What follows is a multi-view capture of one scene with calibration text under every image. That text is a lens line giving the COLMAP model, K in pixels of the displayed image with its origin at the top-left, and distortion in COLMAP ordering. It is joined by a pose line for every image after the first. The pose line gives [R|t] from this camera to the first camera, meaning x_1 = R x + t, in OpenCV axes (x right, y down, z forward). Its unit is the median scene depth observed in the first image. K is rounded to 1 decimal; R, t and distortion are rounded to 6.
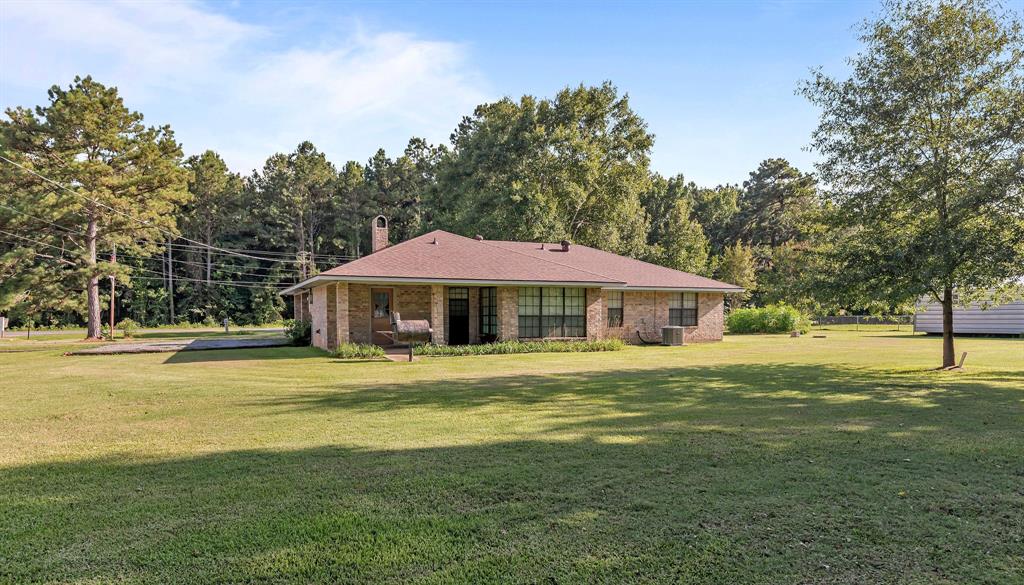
lens RADIAL K [[632.2, 0, 512.2], [0, 632.2, 317.2], [0, 0, 1]] dist [0.002282, 0.000103]
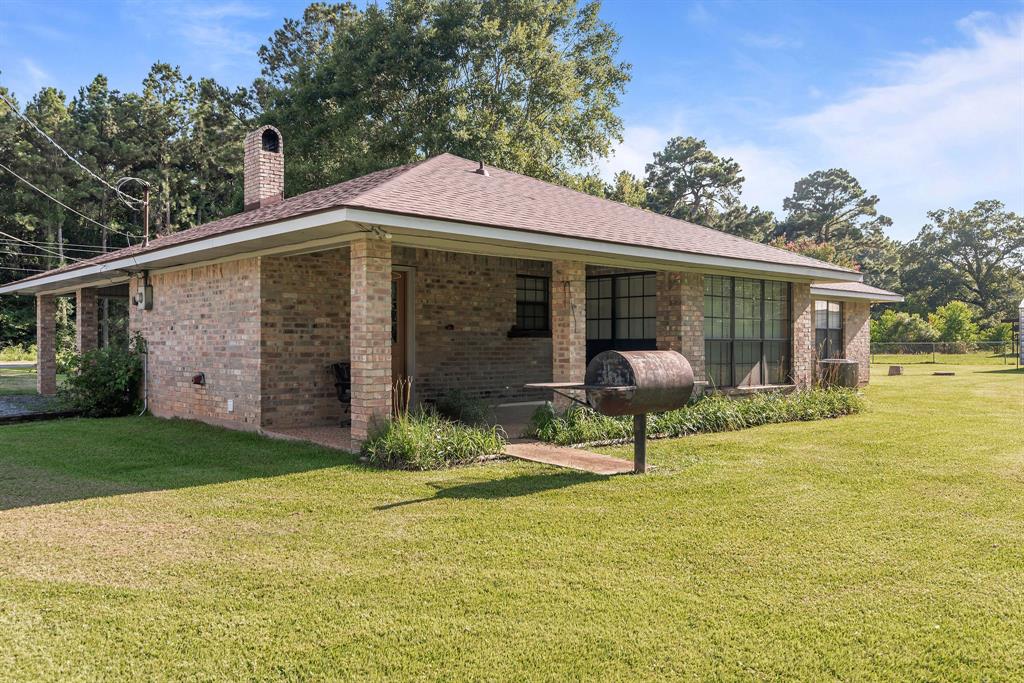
lens RADIAL K [[788.3, 0, 514.2], [0, 788.3, 326.7], [0, 0, 1]] dist [-0.003472, -0.005383]
pose [[0.943197, 0.005806, 0.332184, -0.089932], [0.001416, 0.999768, -0.021494, 0.000202], [-0.332231, 0.020744, 0.942970, 0.154472]]
